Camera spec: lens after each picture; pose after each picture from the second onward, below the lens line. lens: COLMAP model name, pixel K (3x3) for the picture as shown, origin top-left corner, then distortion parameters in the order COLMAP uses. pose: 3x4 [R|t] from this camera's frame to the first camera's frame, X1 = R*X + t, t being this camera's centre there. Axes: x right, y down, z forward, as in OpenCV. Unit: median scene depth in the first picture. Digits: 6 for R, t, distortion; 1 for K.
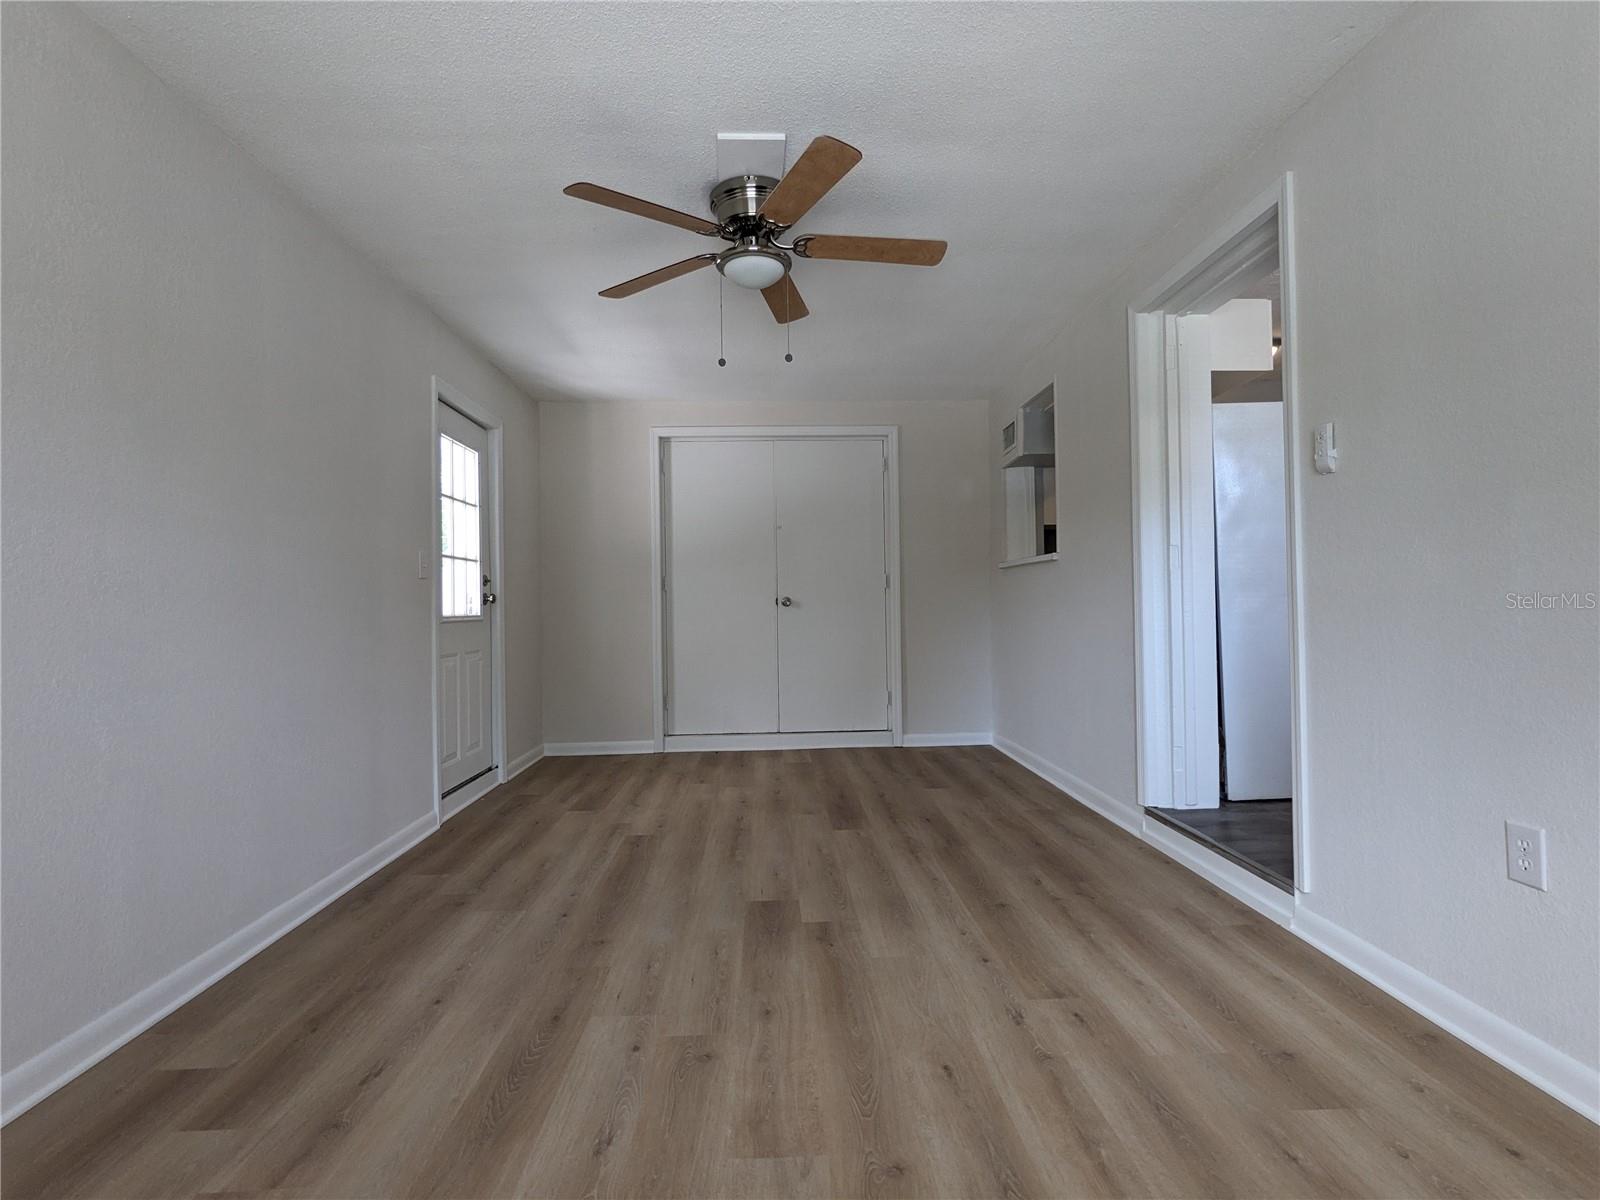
lens RADIAL K [[768.3, 0, 791.7], [0, 768.3, 601.7], [0, 0, 1]] dist [-0.012528, 0.007954]
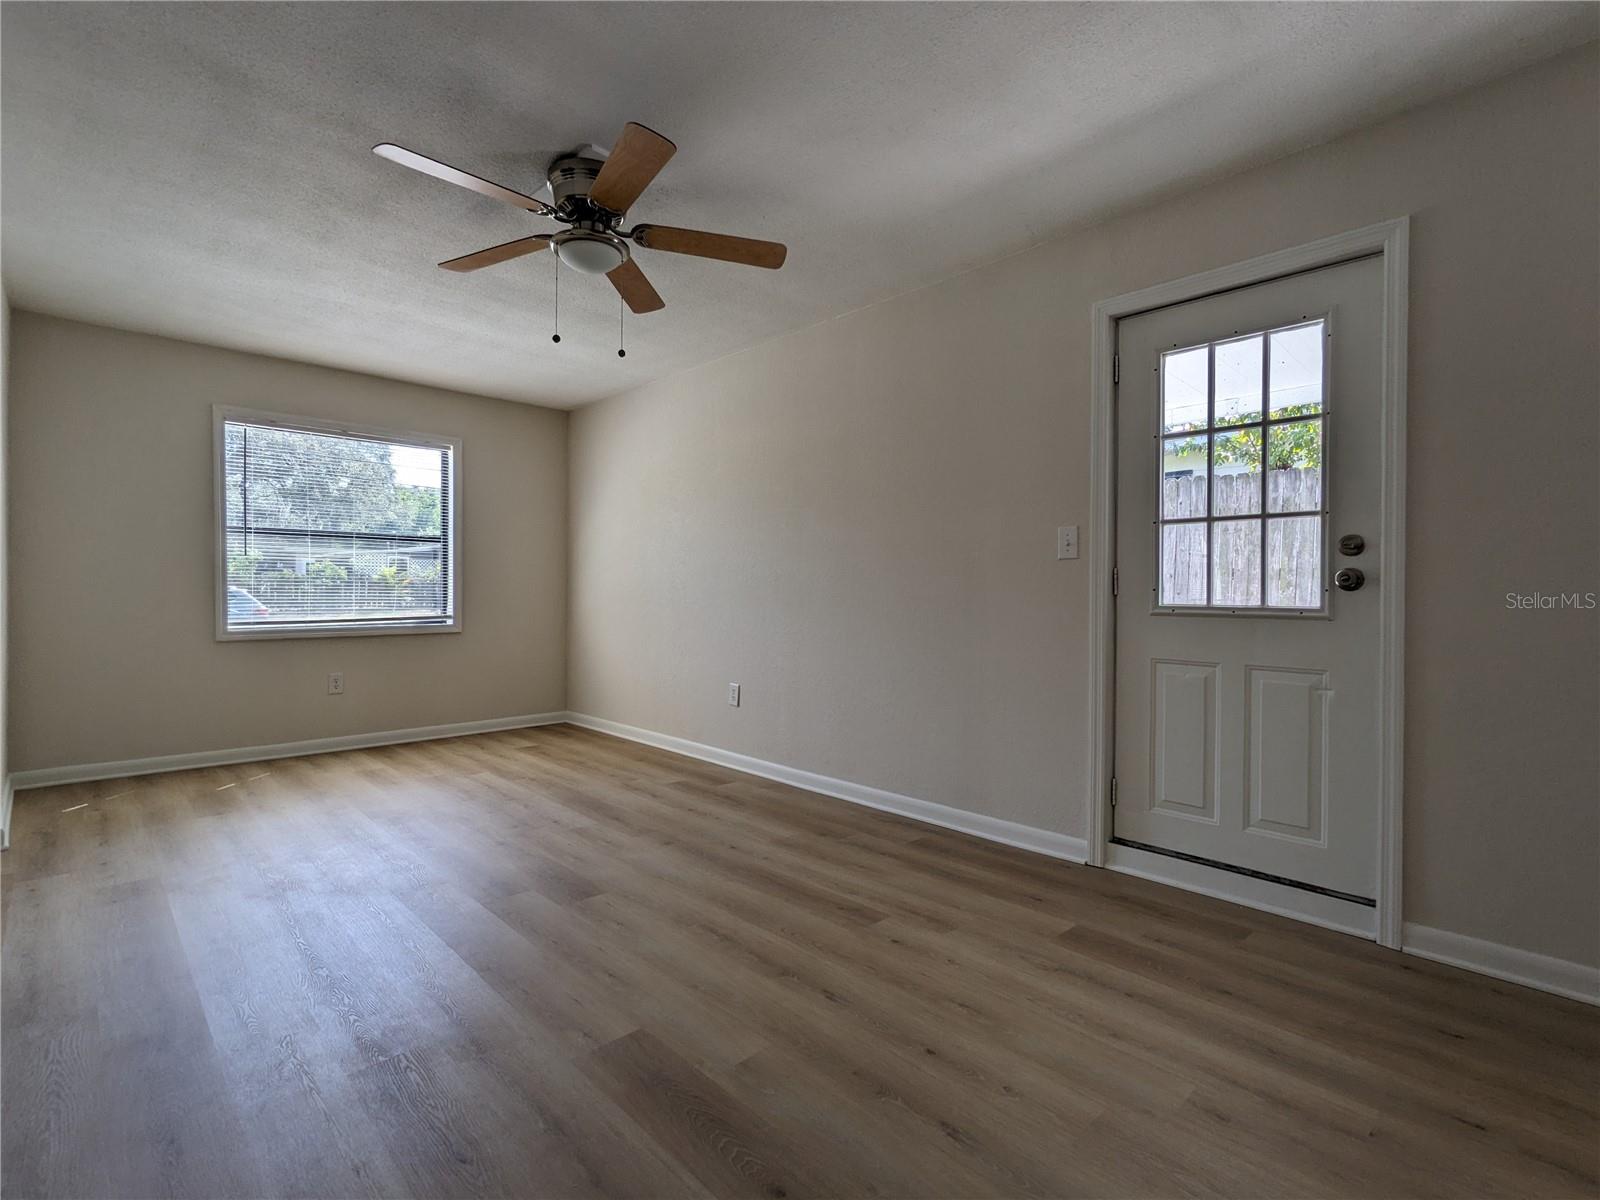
lens RADIAL K [[768.3, 0, 798.0], [0, 768.3, 592.1], [0, 0, 1]] dist [-0.012528, 0.007954]
pose [[-0.745166, 0.012688, -0.666758, 0.363825], [0.009316, 0.999919, 0.008616, -0.004489], [0.666814, 0.000209, -0.745224, 1.660662]]
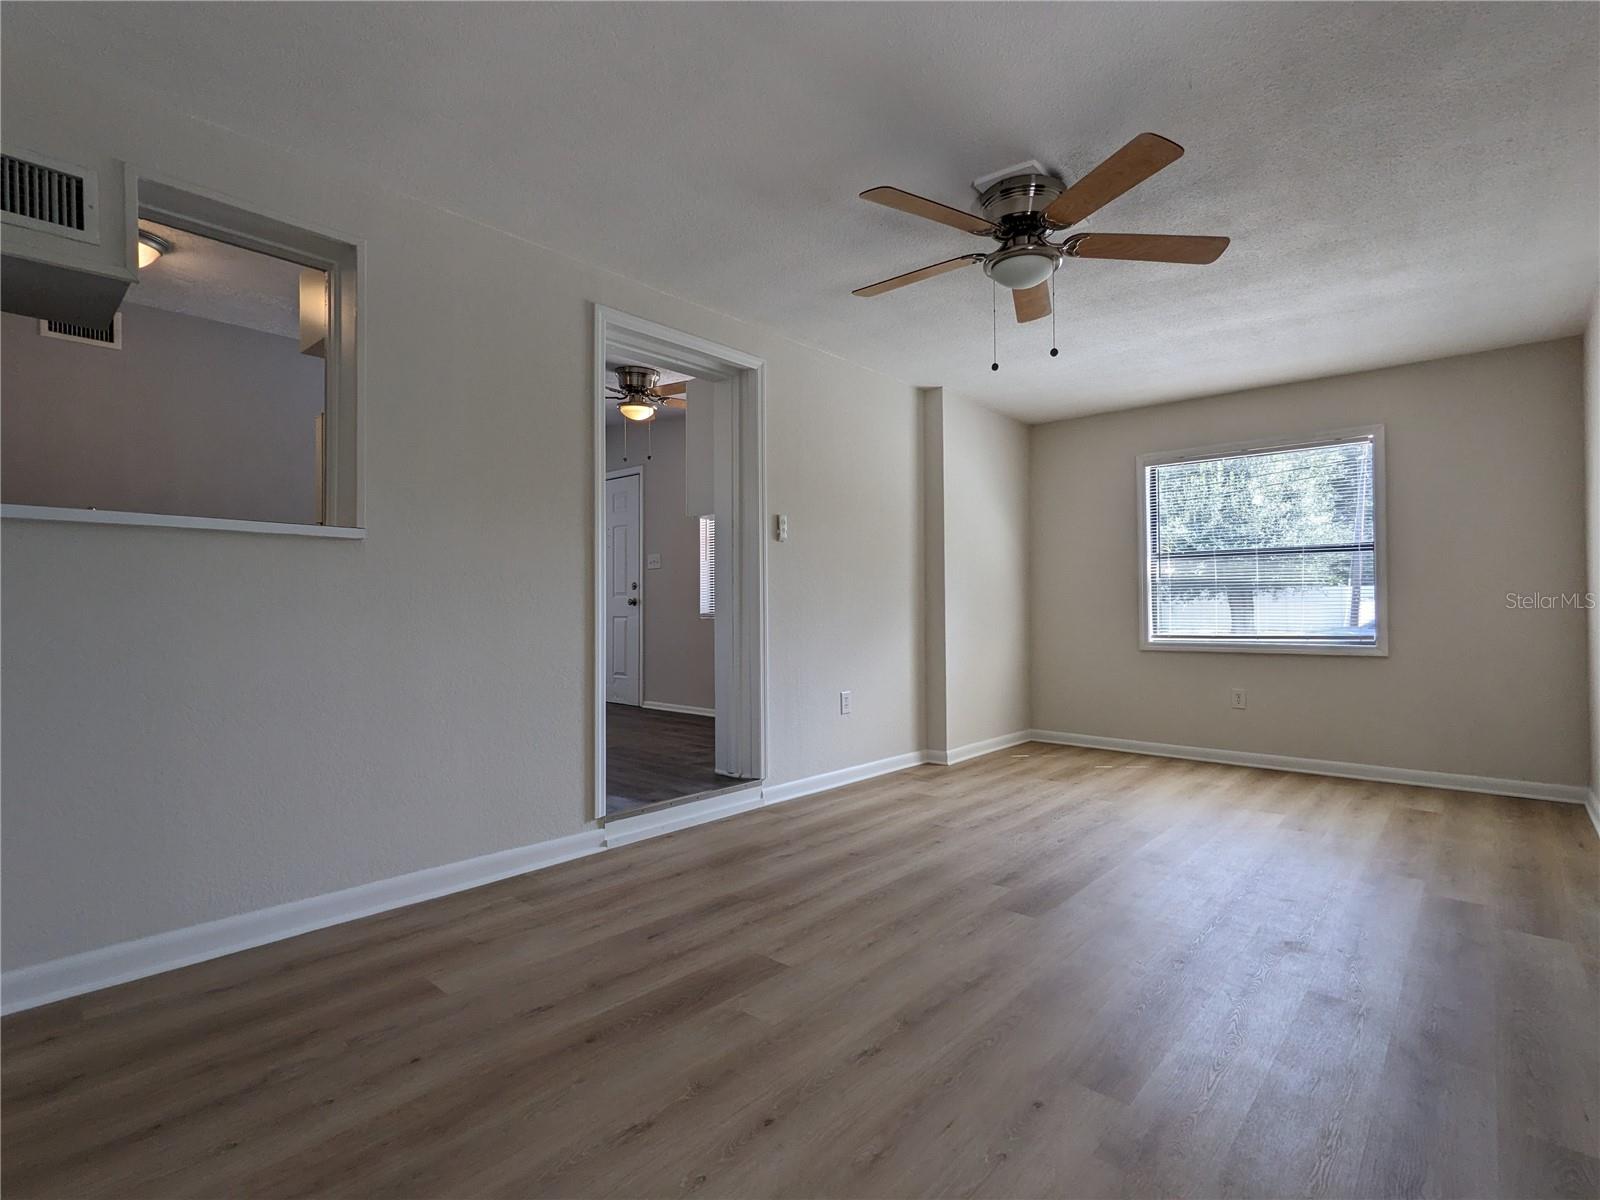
lens RADIAL K [[768.3, 0, 797.6], [0, 768.3, 595.5], [0, 0, 1]] dist [-0.012528, 0.007954]
pose [[-0.718213, 0.026809, 0.695307, -0.450622], [0.008087, 0.999512, -0.030185, 0.013084], [-0.695777, -0.016056, -0.718079, 1.653045]]
